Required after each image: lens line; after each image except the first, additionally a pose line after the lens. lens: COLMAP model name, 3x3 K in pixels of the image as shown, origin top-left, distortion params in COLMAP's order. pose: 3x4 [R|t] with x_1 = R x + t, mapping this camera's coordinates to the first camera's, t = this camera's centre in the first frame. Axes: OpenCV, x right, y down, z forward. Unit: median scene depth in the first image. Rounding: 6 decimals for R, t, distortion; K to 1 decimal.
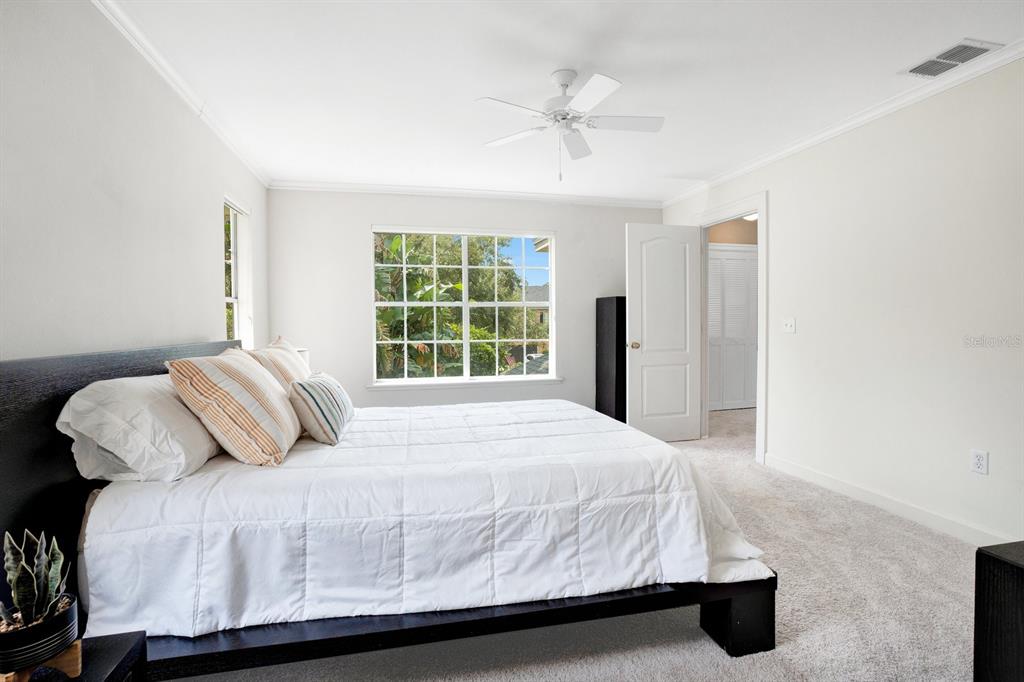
lens RADIAL K [[476.1, 0, 507.5], [0, 476.1, 334.4], [0, 0, 1]] dist [-0.061999, 0.024095]
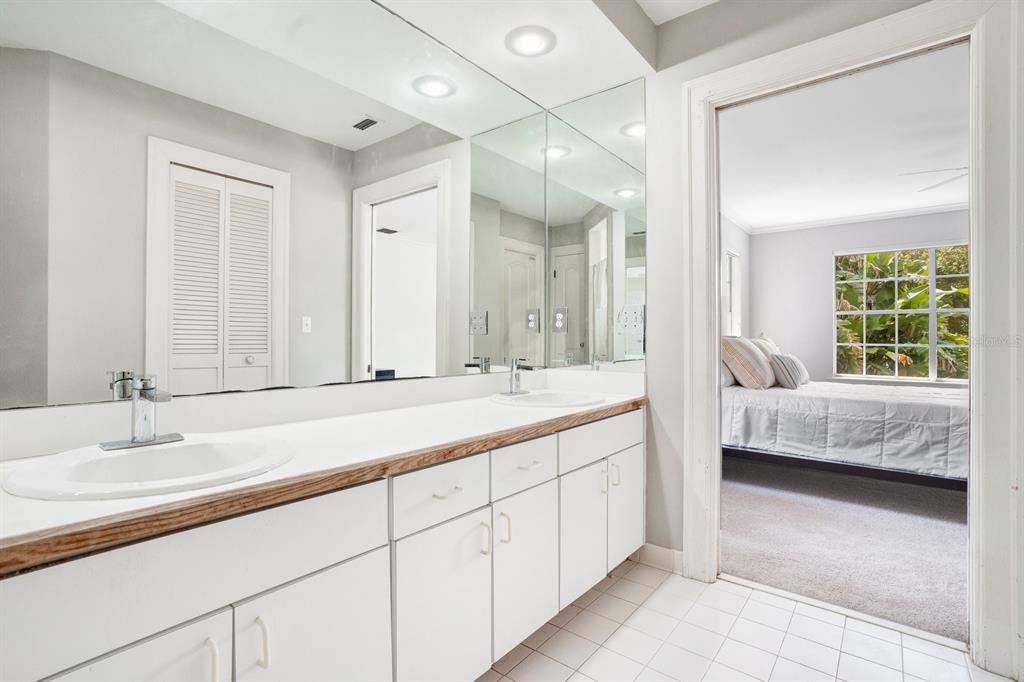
lens RADIAL K [[476.1, 0, 507.5], [0, 476.1, 334.4], [0, 0, 1]] dist [-0.061999, 0.024095]
pose [[0.602969, -0.002762, -0.797760, 0.515857], [-0.022997, 0.999518, -0.020843, 0.110270], [0.797433, 0.030913, 0.602615, -1.254586]]
